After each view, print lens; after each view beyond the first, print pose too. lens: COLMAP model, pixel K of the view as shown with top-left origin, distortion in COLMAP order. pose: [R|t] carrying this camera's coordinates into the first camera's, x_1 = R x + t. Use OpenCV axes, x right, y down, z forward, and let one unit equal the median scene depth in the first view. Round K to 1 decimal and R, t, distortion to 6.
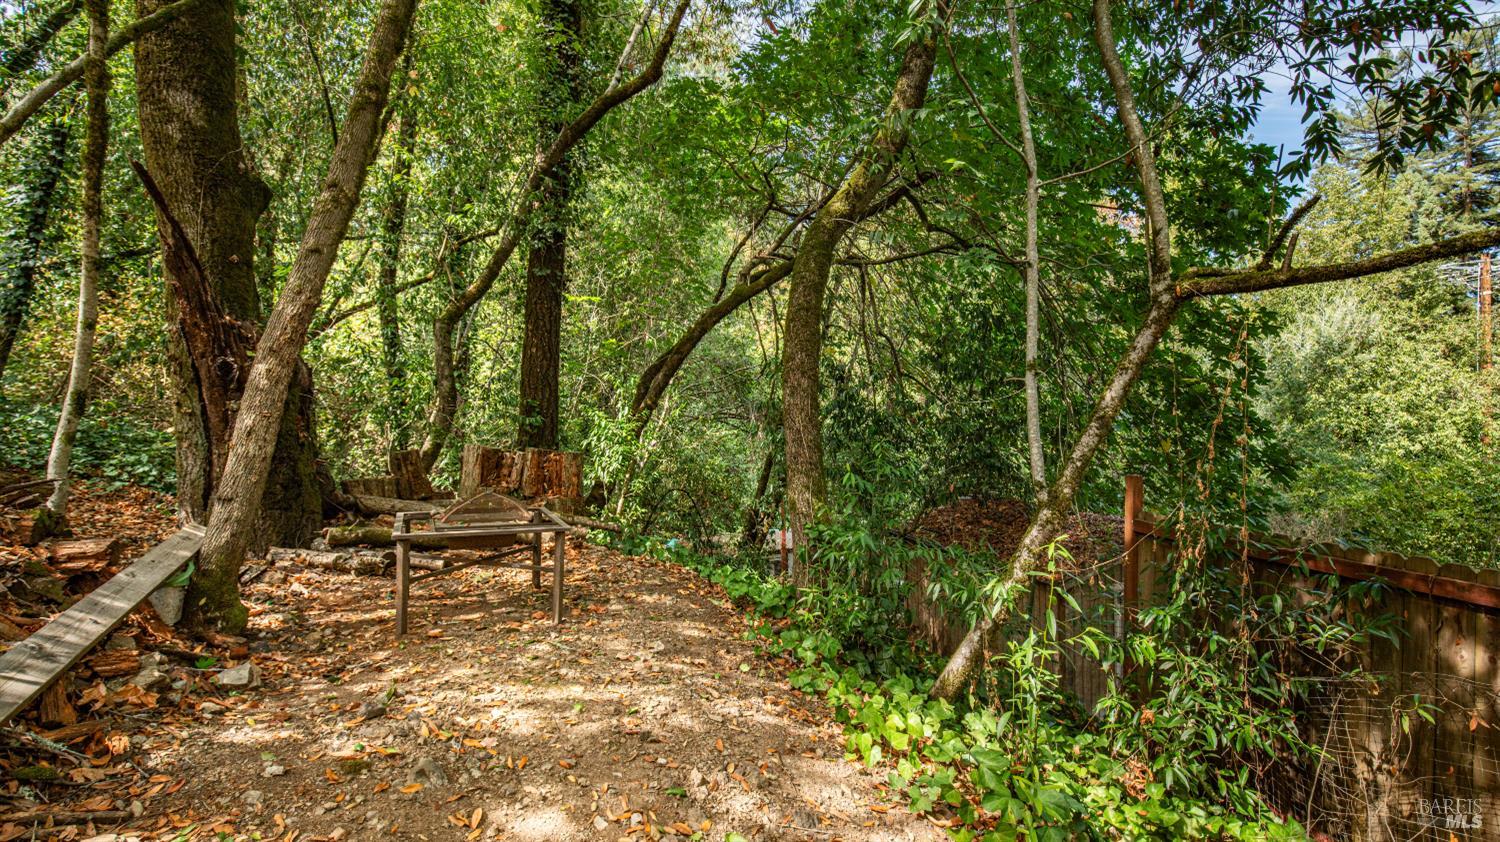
lens RADIAL K [[705.0, 0, 747.4], [0, 705.0, 477.5], [0, 0, 1]] dist [-0.030139, 0.004058]
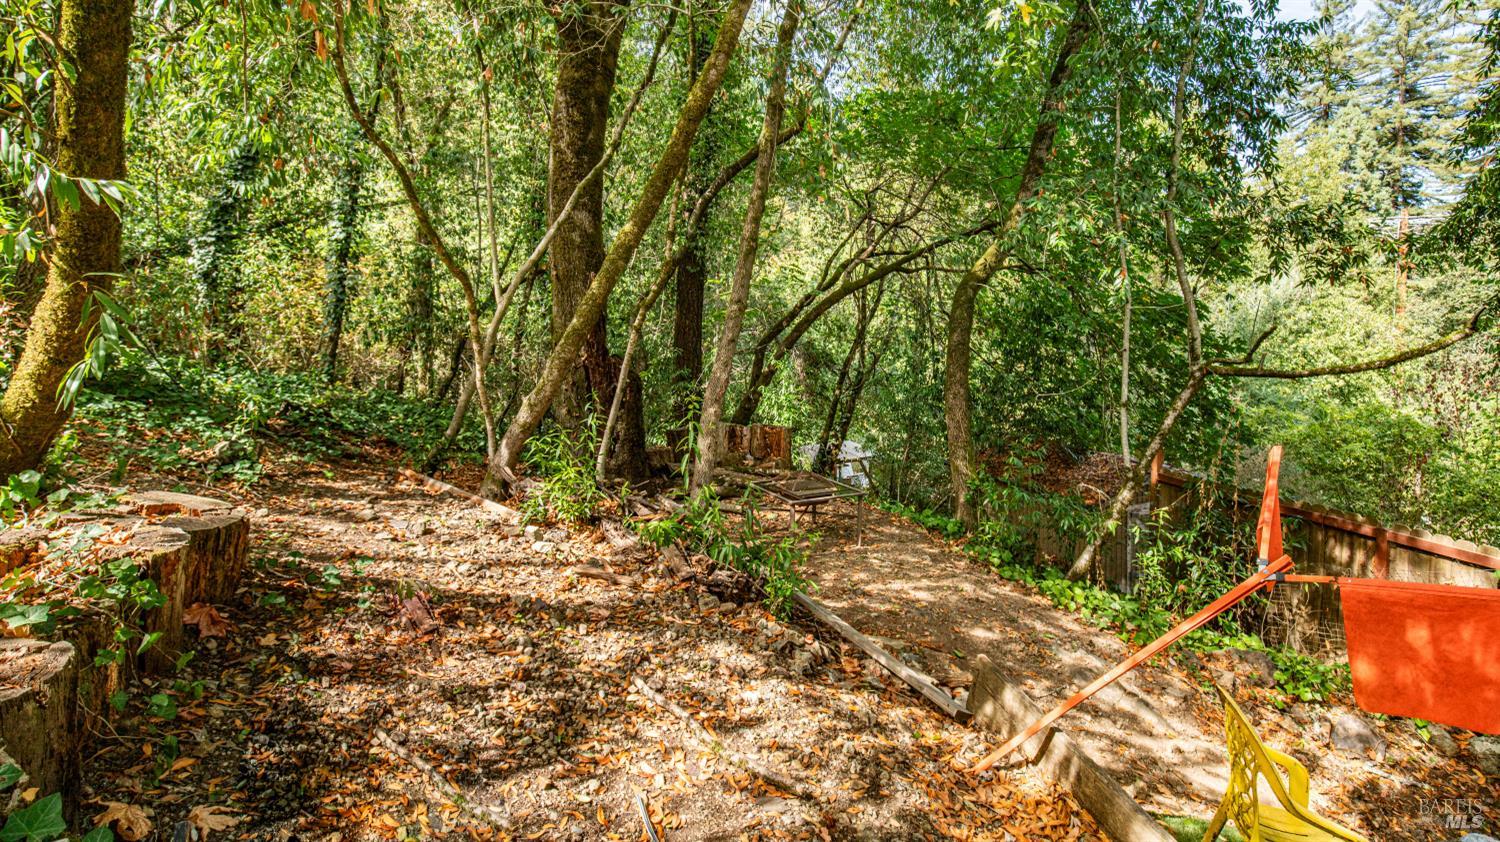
lens RADIAL K [[705.0, 0, 750.6], [0, 705.0, 418.9], [0, 0, 1]] dist [-0.030139, 0.004058]
pose [[0.998309, -0.010653, 0.057138, -0.508106], [0.007632, 0.998574, 0.052839, -0.166689], [-0.057620, -0.052314, 0.996967, -0.583790]]
